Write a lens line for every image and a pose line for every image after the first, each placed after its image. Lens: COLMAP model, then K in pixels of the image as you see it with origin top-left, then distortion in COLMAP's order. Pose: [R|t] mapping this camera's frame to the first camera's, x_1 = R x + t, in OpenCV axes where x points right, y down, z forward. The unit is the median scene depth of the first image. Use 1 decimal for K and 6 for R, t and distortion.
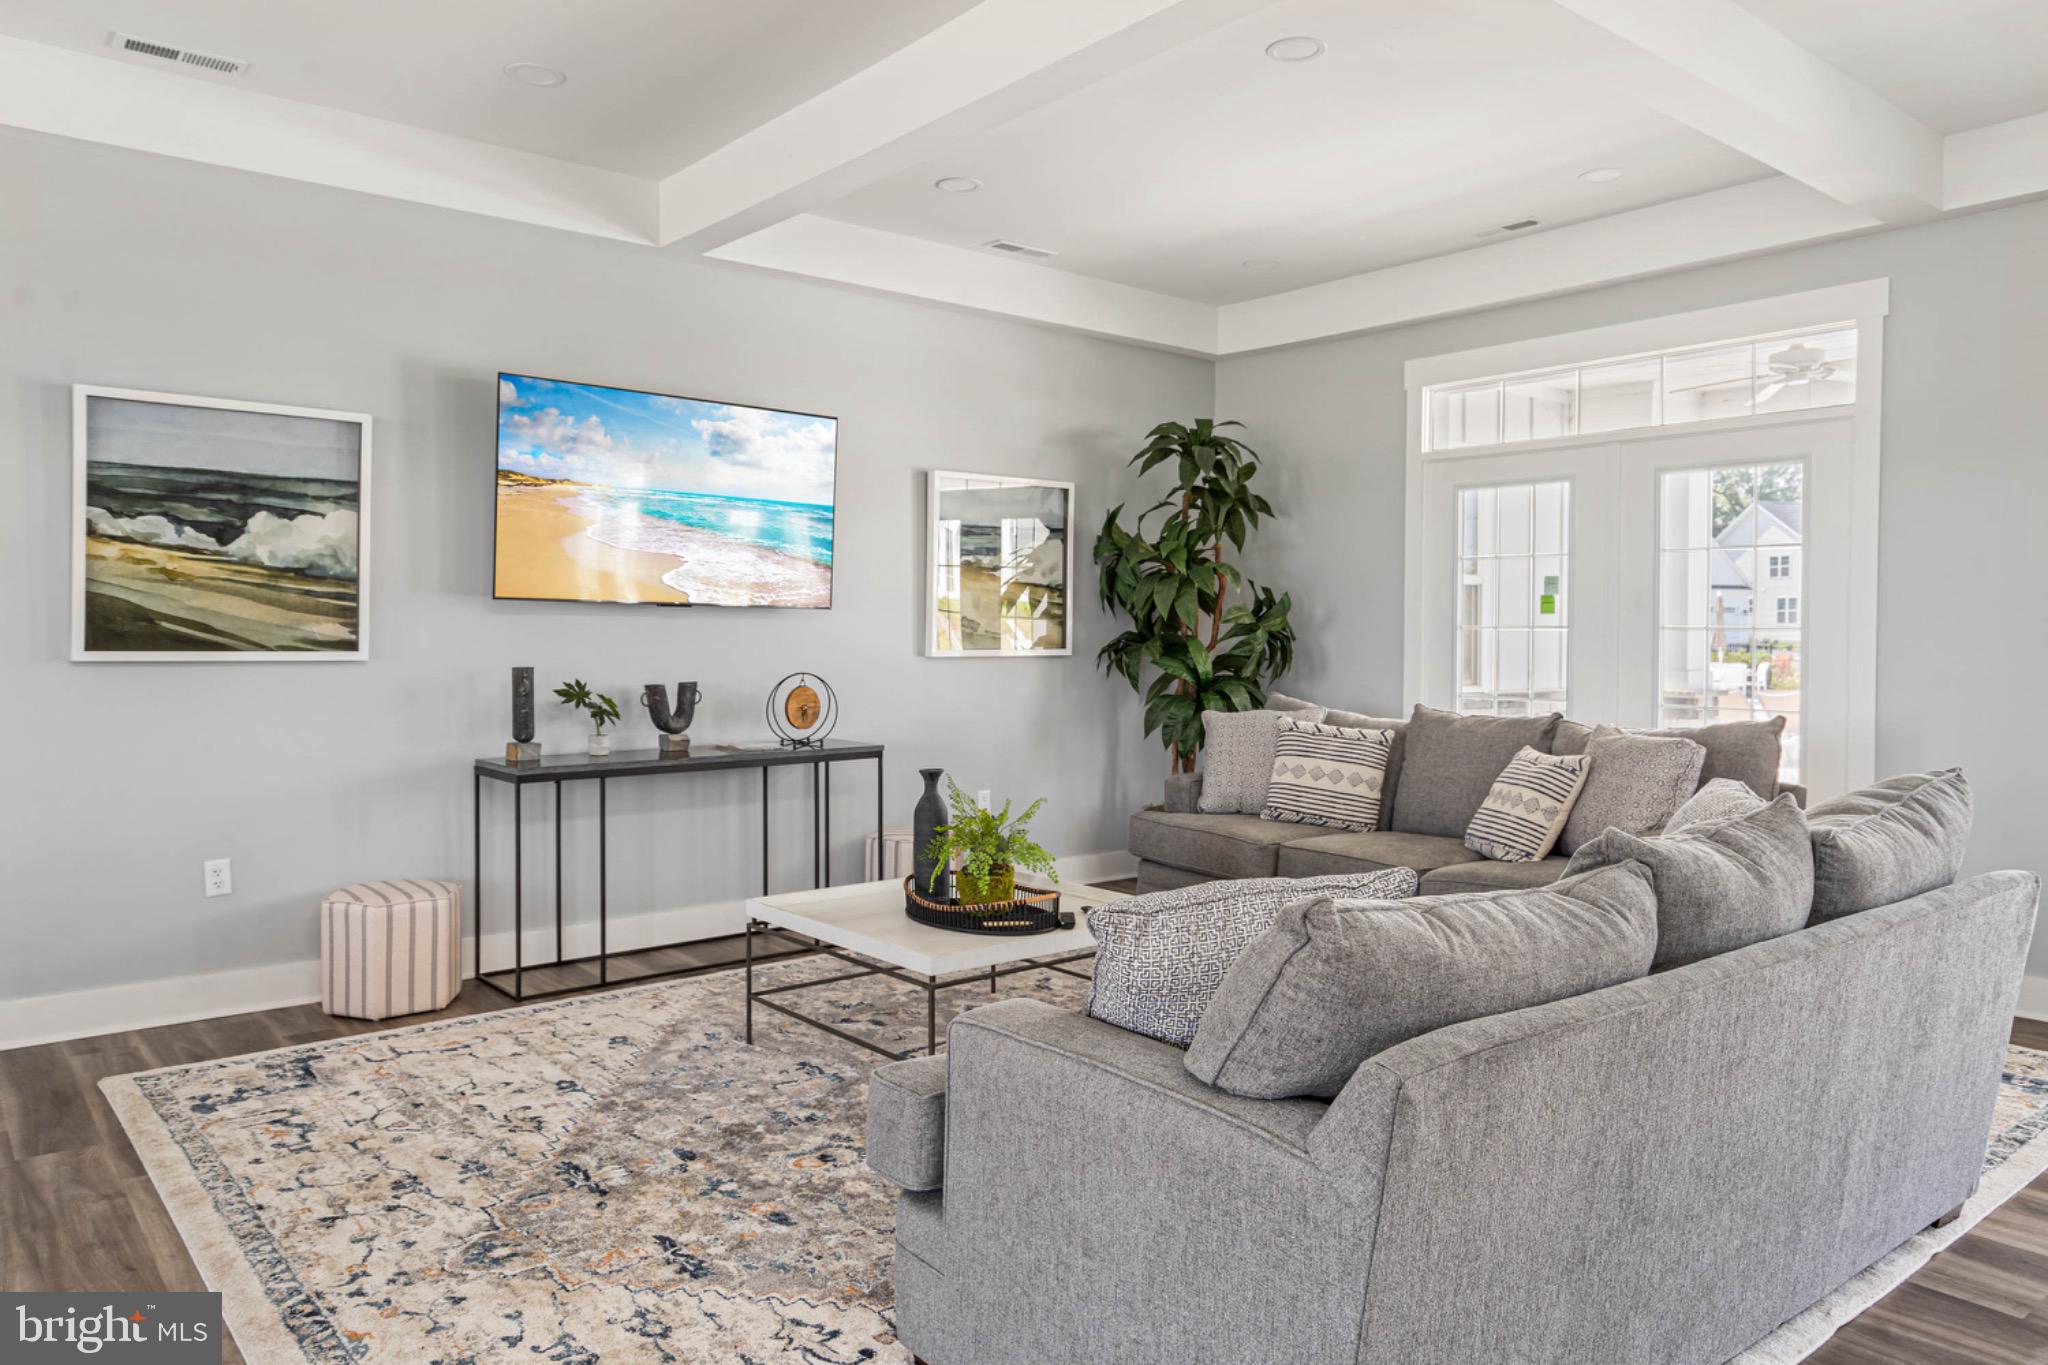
lens RADIAL K [[1384.8, 0, 1021.5], [0, 1384.8, 644.0], [0, 0, 1]] dist [0.006060, 0.004145]
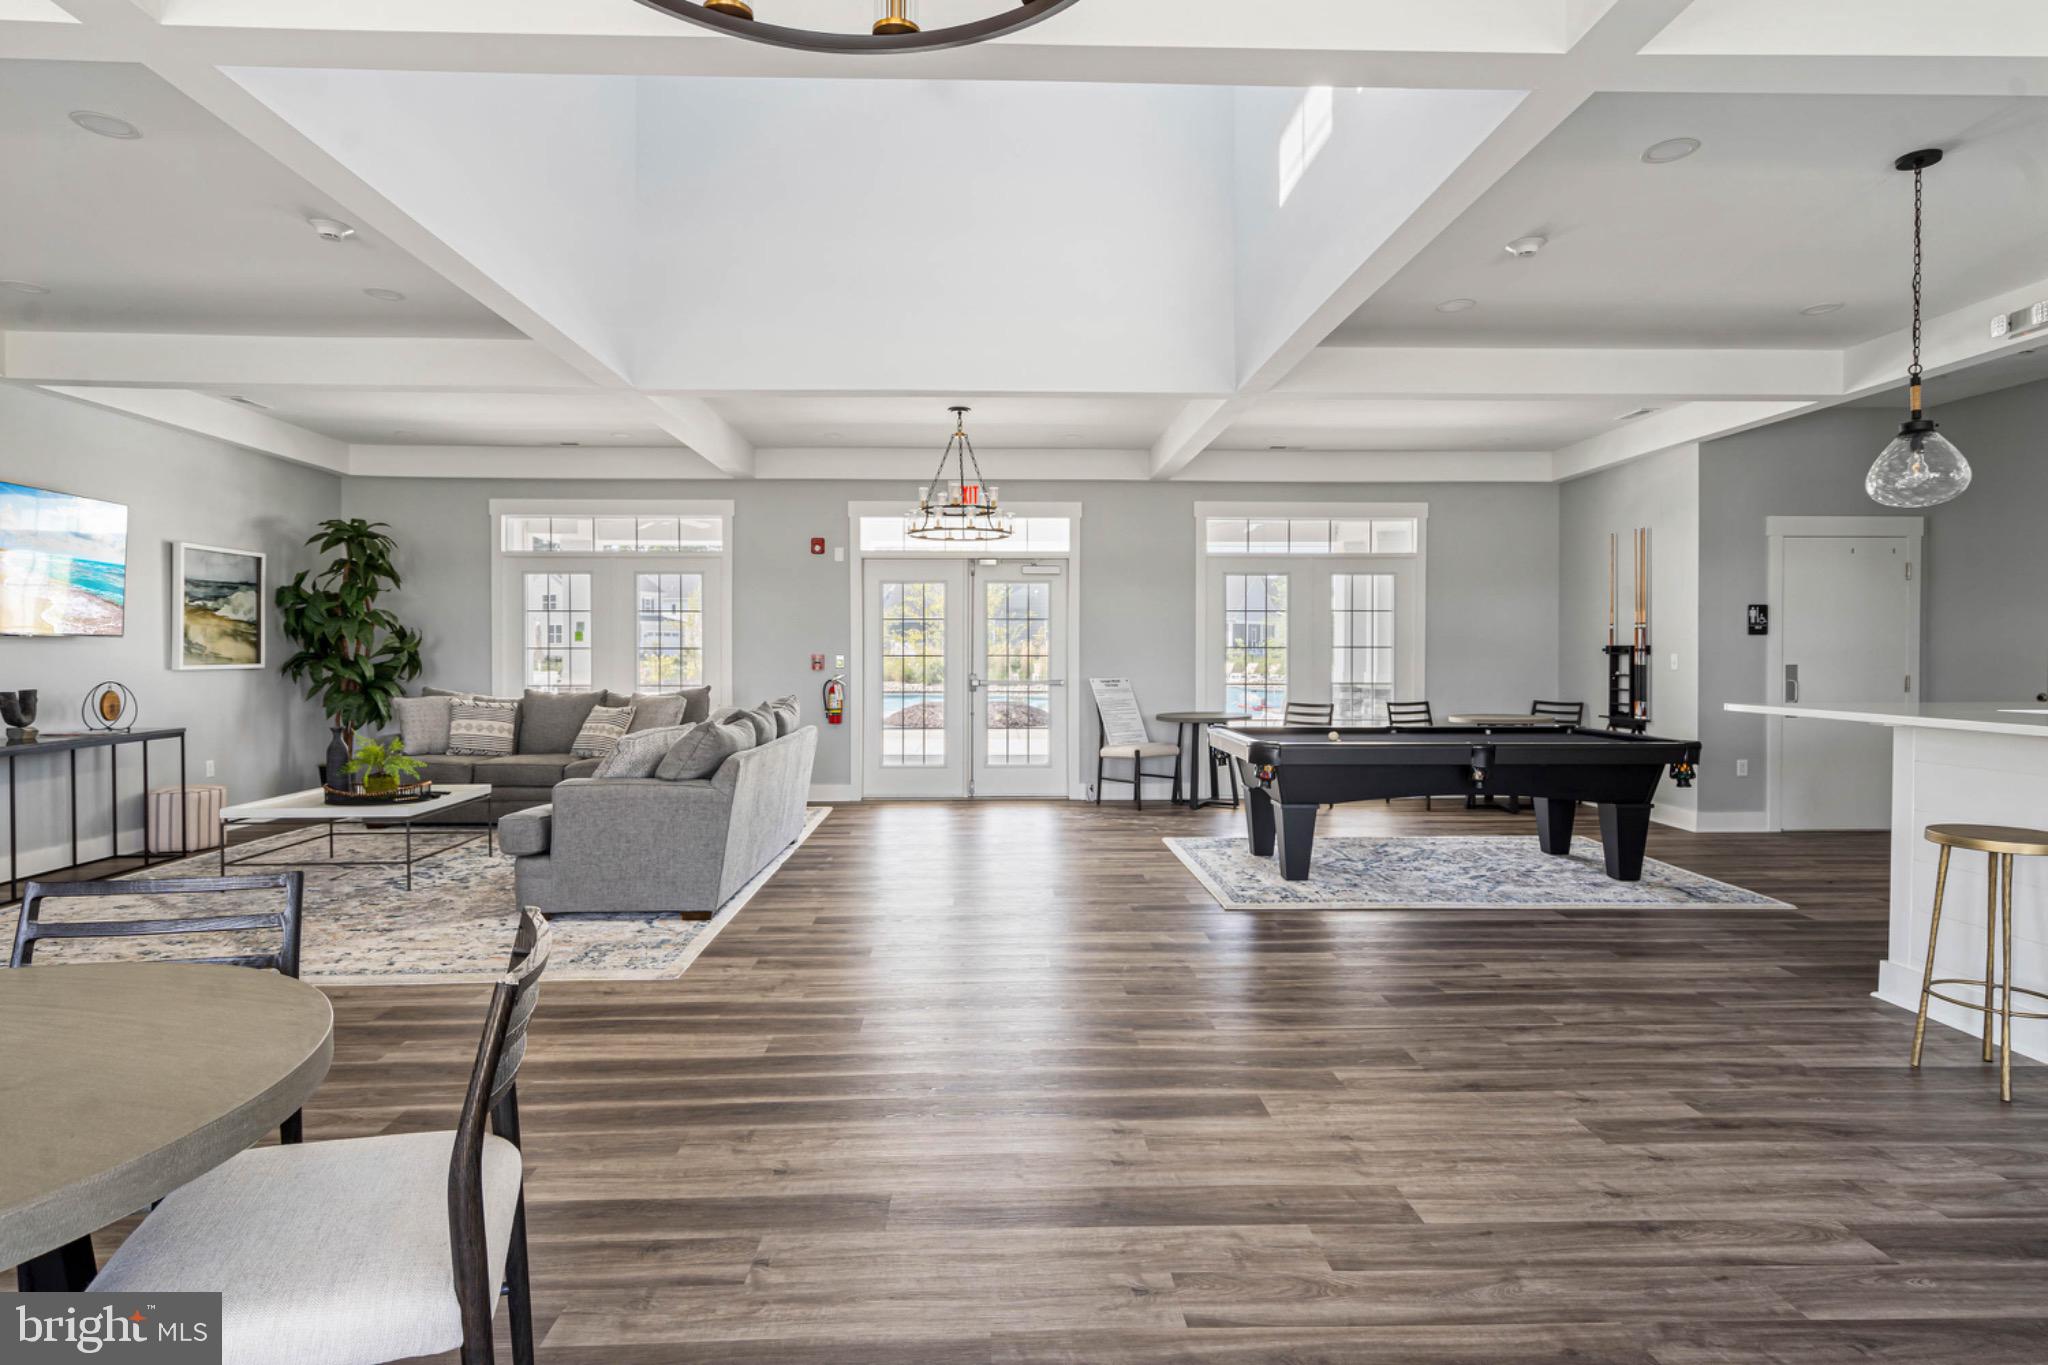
lens RADIAL K [[1197.9, 0, 1024.0], [0, 1197.9, 682.5], [0, 0, 1]] dist [-0.000629, -0.000245]
pose [[0.605008, -0.025849, 0.795800, -0.575077], [0.012129, 0.999656, 0.023249, 0.004045], [-0.796127, -0.004413, 0.605113, -0.512490]]
